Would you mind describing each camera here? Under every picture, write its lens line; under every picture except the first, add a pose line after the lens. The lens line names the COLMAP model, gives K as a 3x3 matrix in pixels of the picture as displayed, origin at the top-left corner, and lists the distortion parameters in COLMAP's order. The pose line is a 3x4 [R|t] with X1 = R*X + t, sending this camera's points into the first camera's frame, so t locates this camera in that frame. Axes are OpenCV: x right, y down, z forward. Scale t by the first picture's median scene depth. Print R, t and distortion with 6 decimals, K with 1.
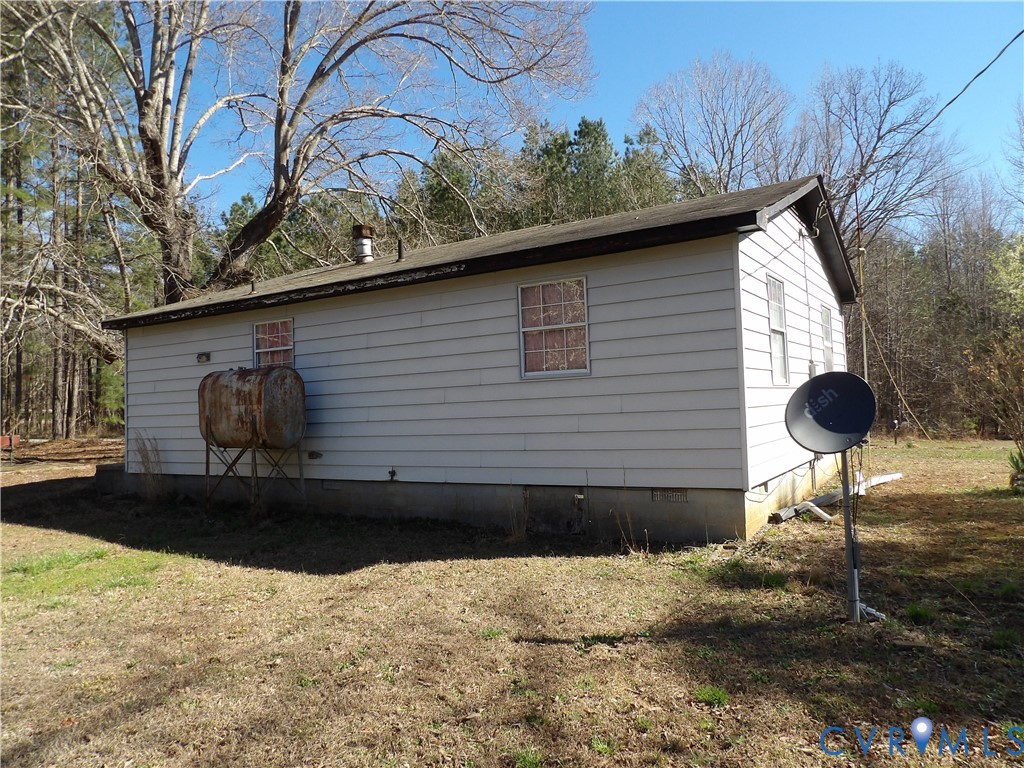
lens RADIAL K [[727.2, 0, 512.6], [0, 727.2, 384.3], [0, 0, 1]] dist [0.002746, 0.012843]
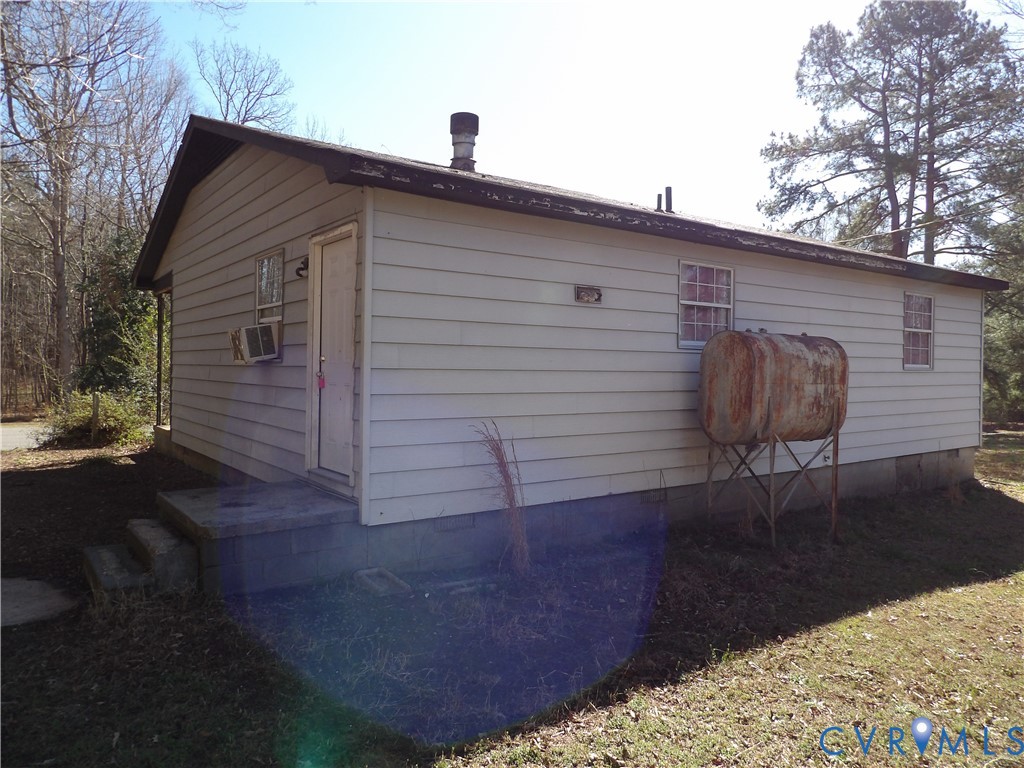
lens RADIAL K [[727.2, 0, 512.9], [0, 727.2, 382.8], [0, 0, 1]] dist [0.002746, 0.012843]
pose [[0.361055, 0.021562, 0.932295, -1.179014], [-0.050995, 0.998693, -0.003348, 0.045549], [-0.931149, -0.046333, 0.361683, 1.013374]]
